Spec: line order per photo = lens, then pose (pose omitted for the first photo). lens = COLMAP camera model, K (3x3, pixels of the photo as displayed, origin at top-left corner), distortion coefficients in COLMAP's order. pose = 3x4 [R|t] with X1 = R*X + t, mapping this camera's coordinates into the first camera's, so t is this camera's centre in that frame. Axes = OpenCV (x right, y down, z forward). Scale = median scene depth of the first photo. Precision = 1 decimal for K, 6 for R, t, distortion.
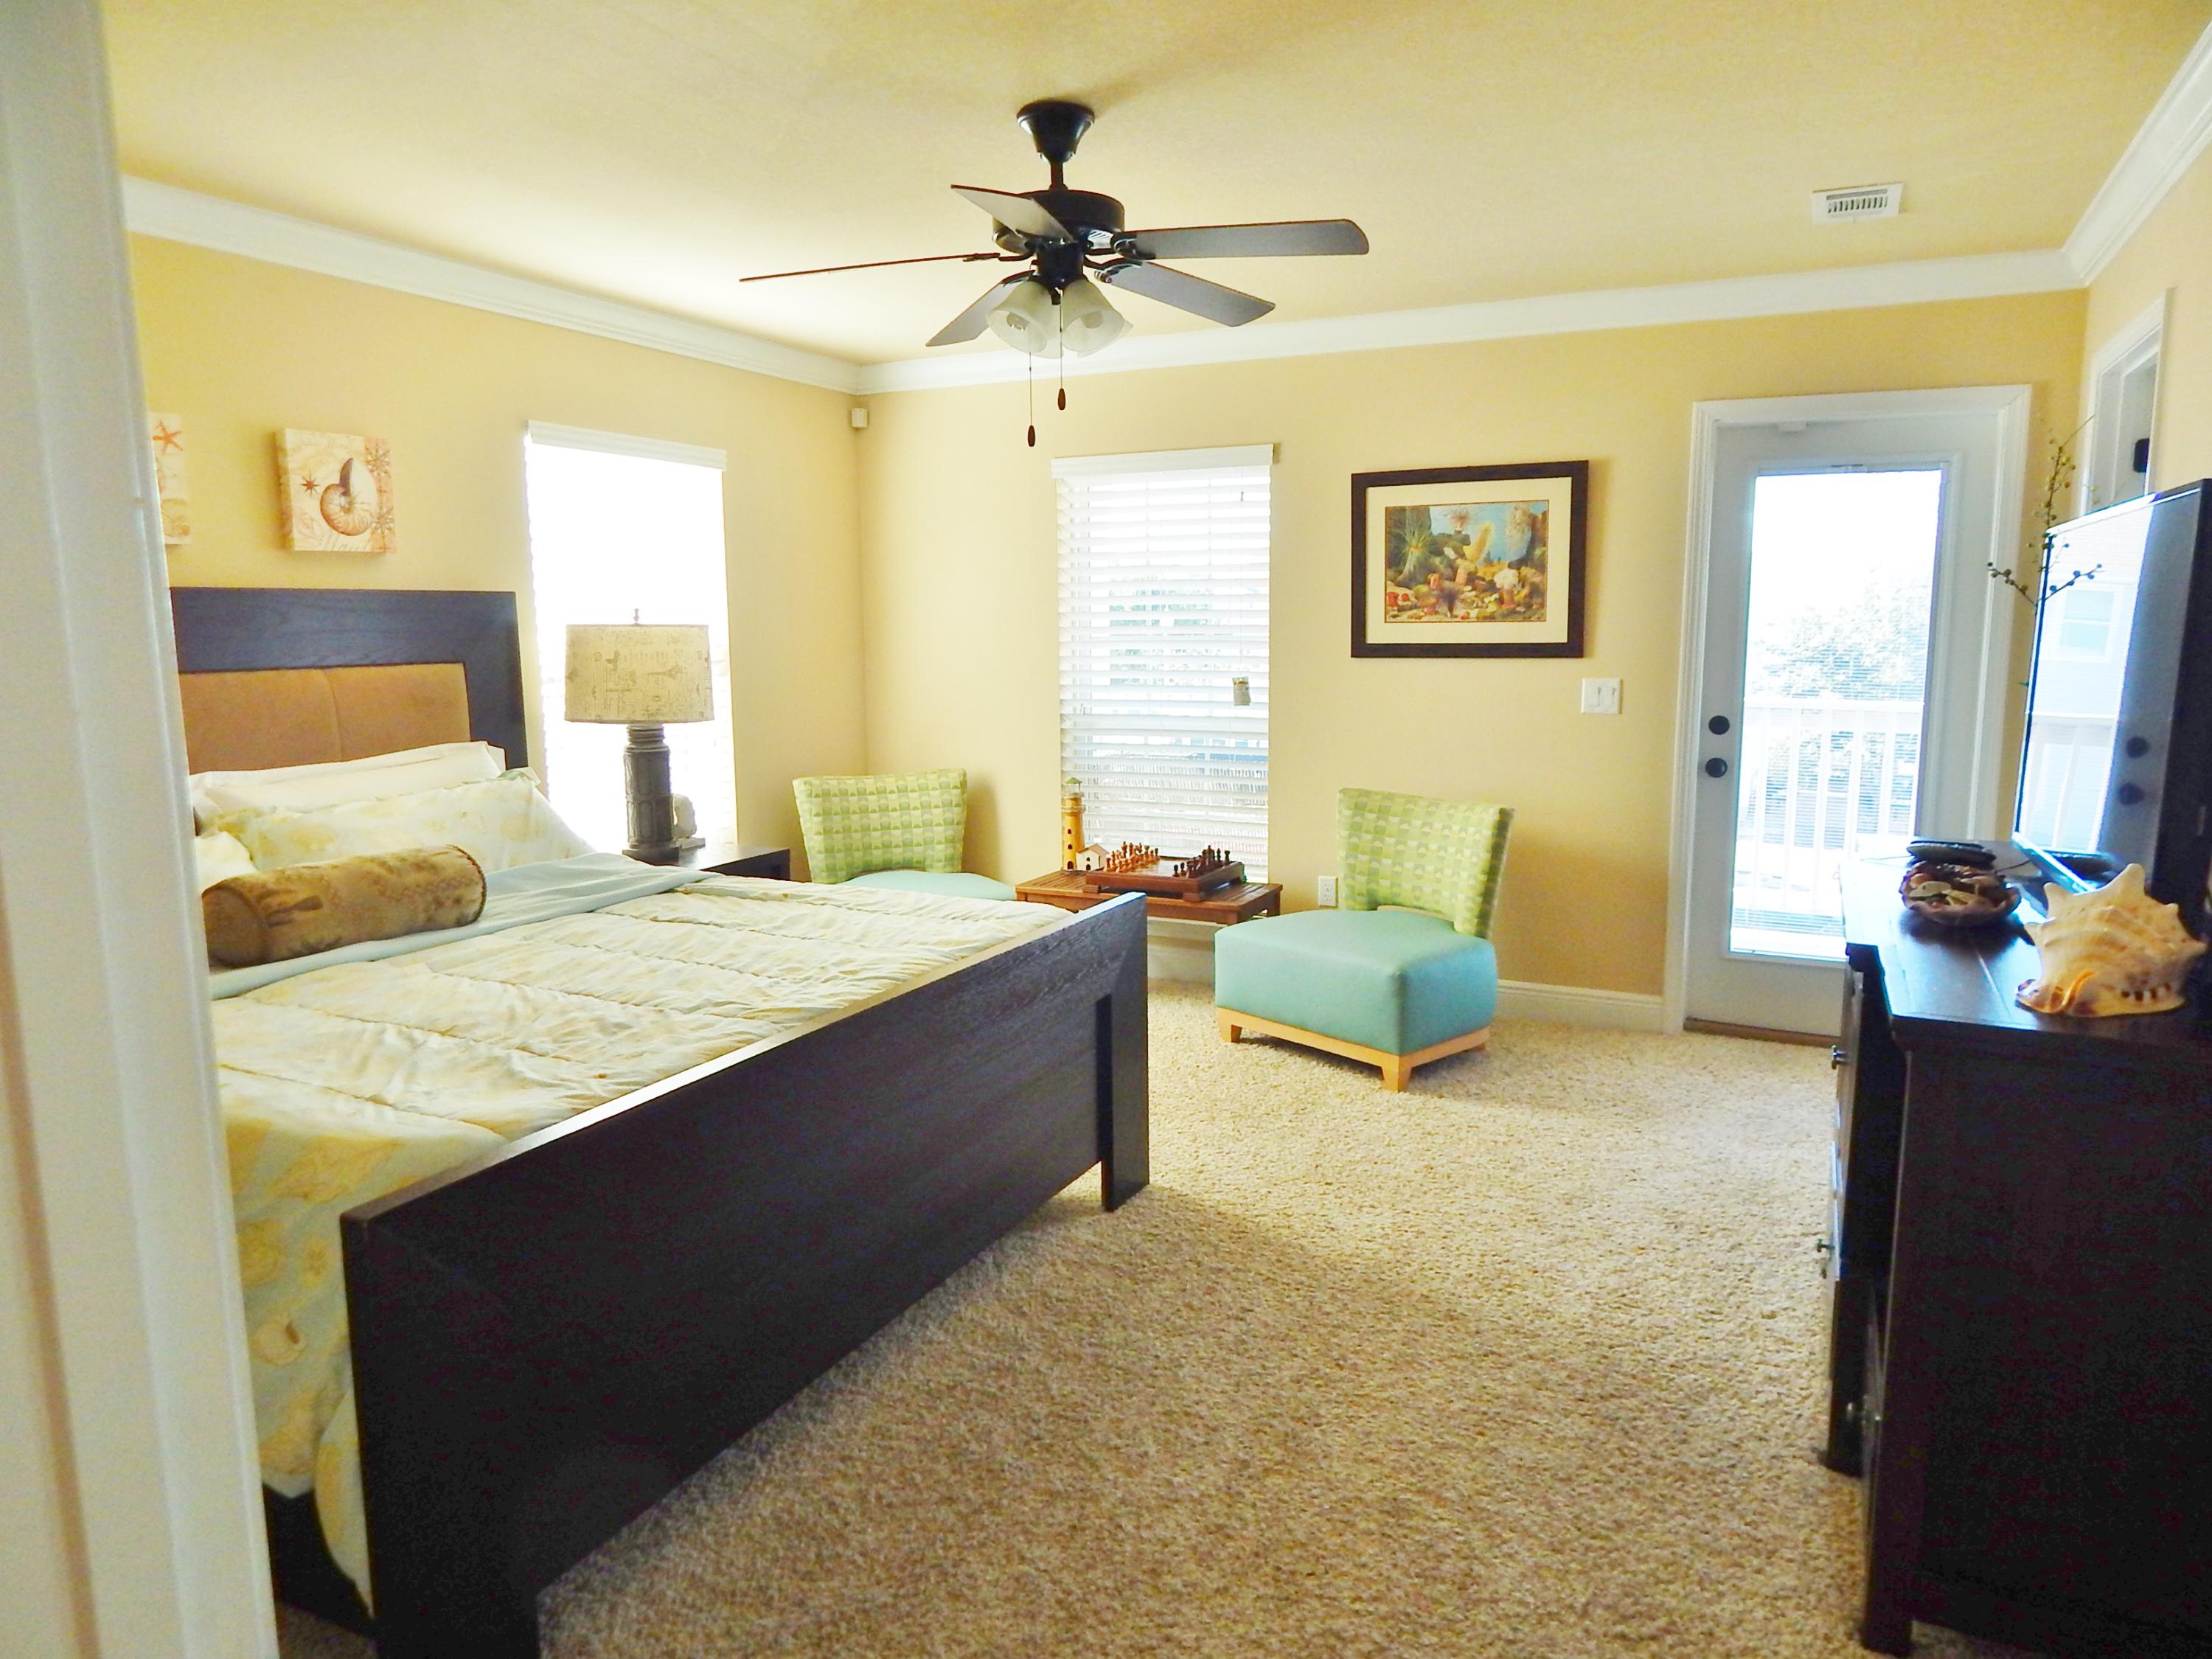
lens RADIAL K [[1452.3, 0, 1114.0], [0, 1452.3, 832.5], [0, 0, 1]] dist [0.006003, -0.000332]
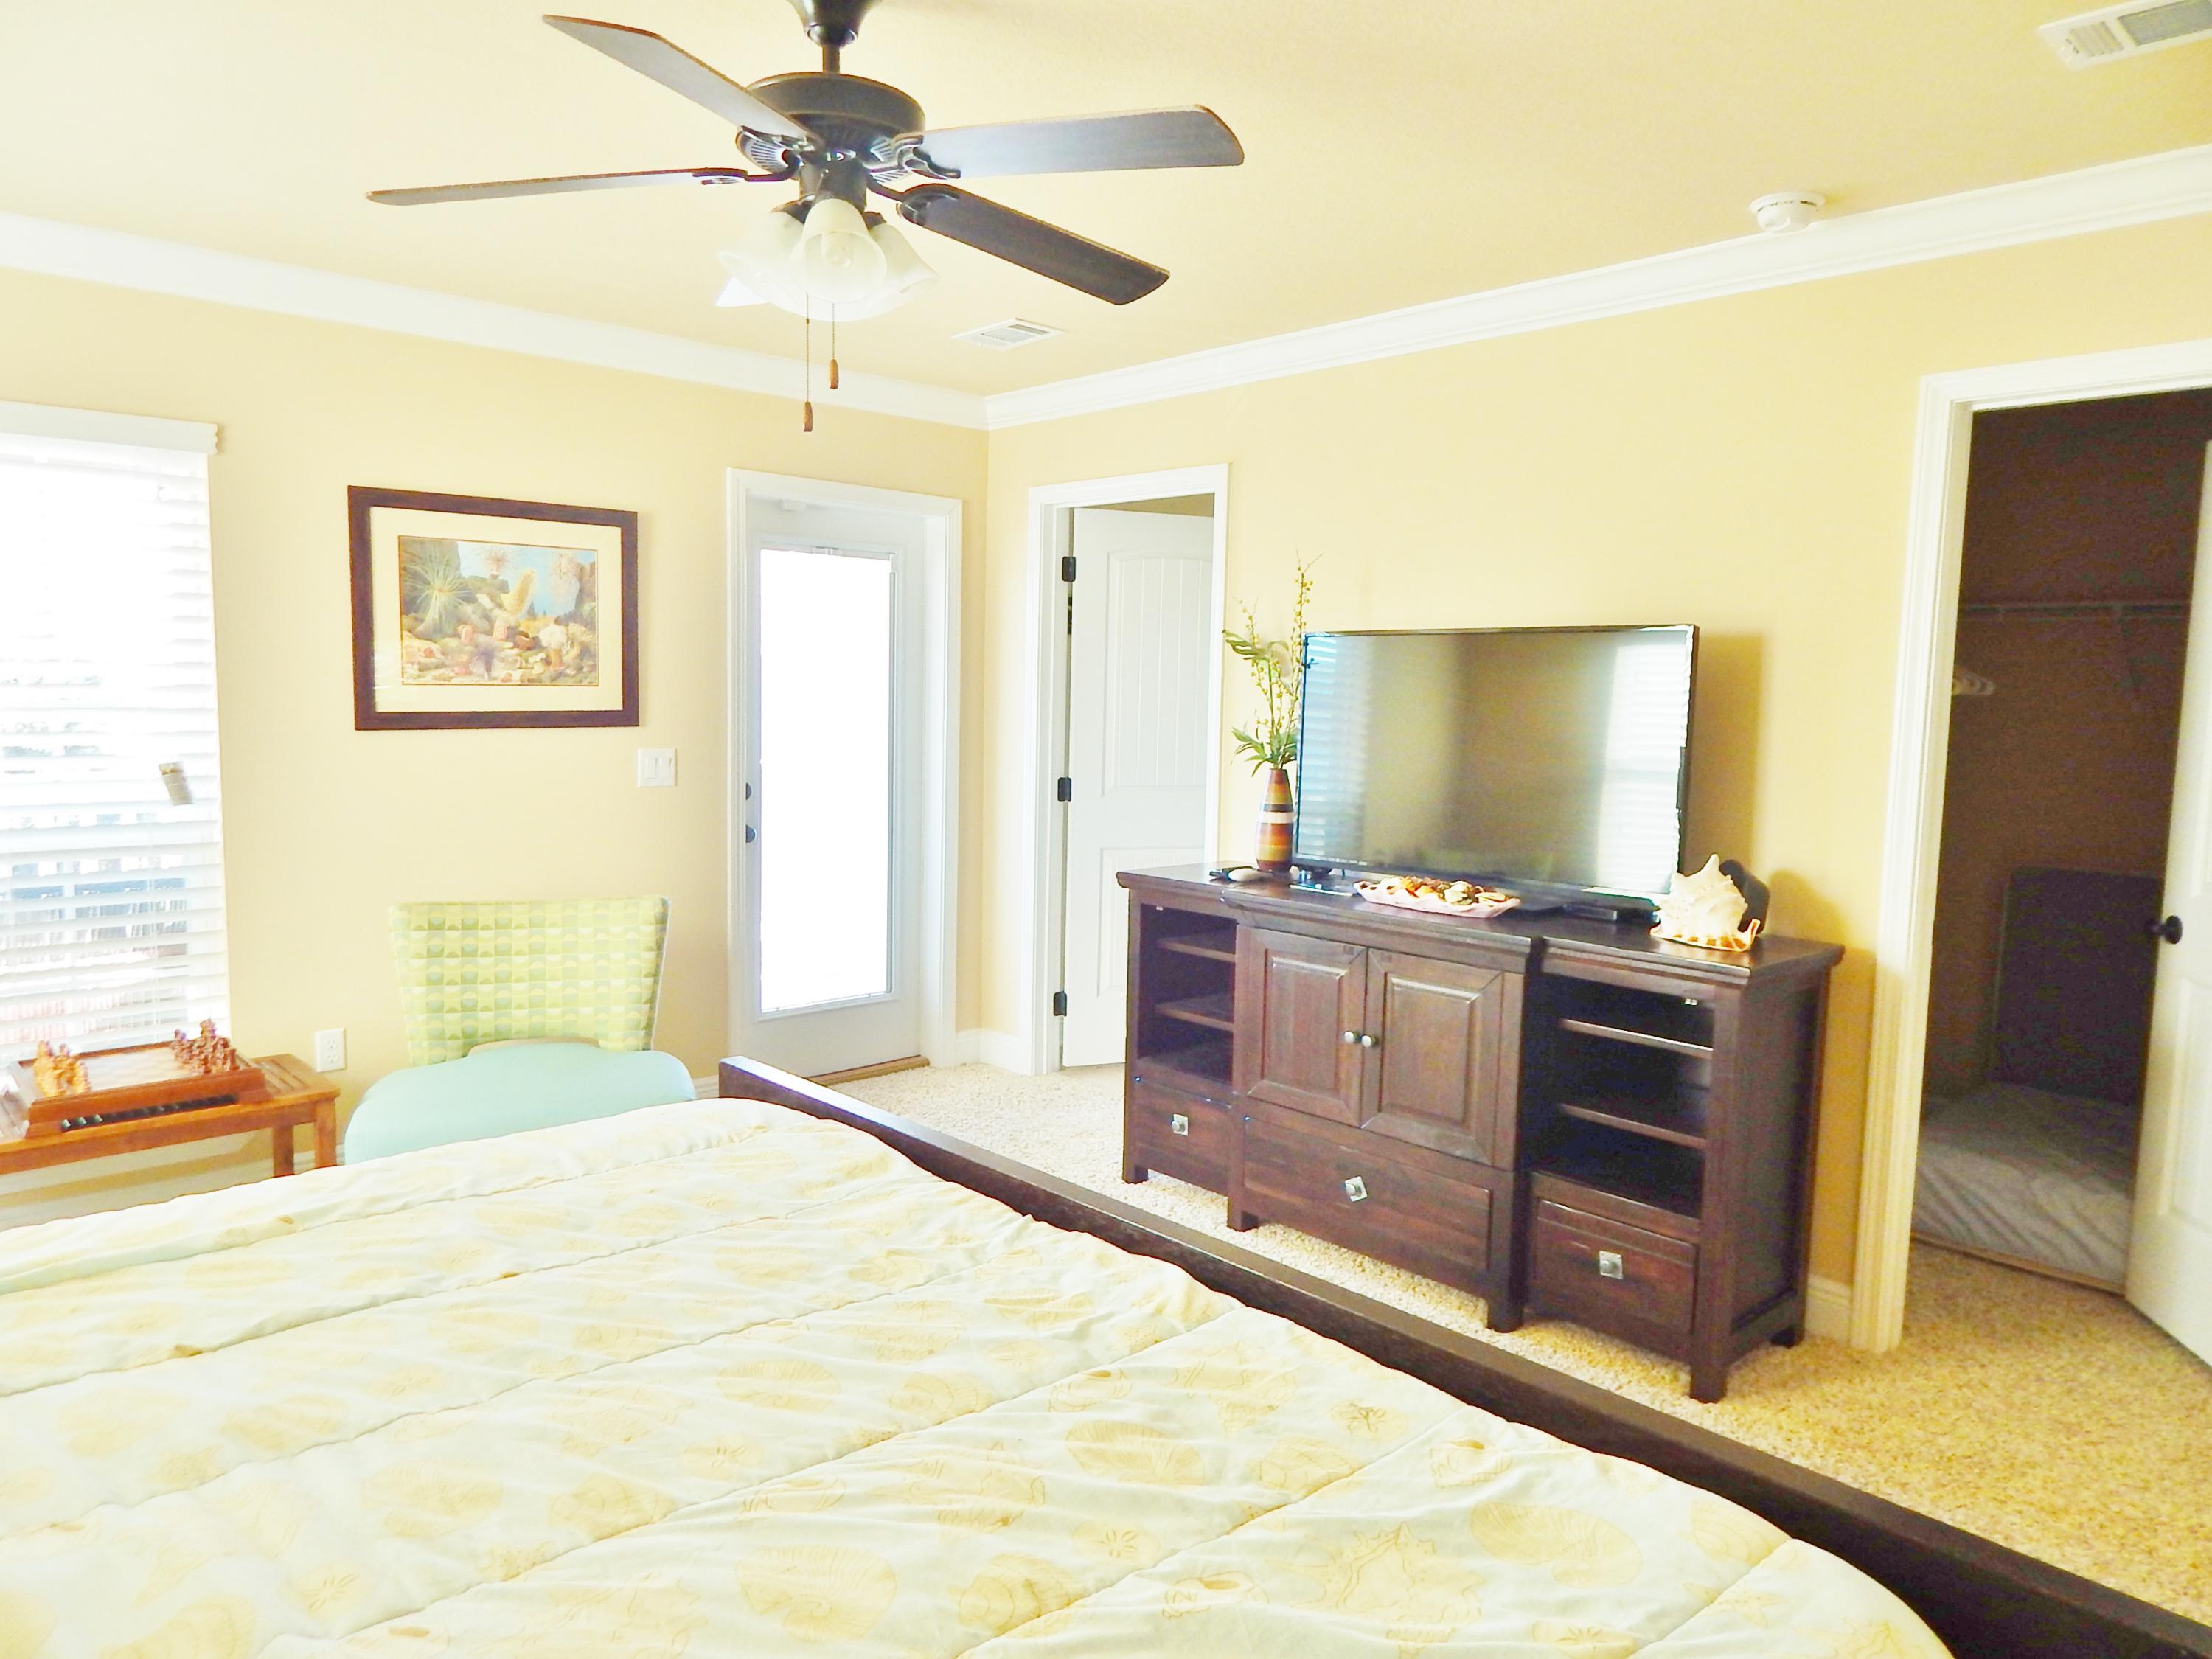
lens RADIAL K [[1452.3, 0, 1110.6], [0, 1452.3, 821.0], [0, 0, 1]] dist [0.006003, -0.000332]
pose [[0.365242, -0.073399, 0.928014, -0.414254], [0.122062, 0.992056, 0.030424, -0.052598], [-0.922875, 0.102163, 0.371300, 0.391778]]
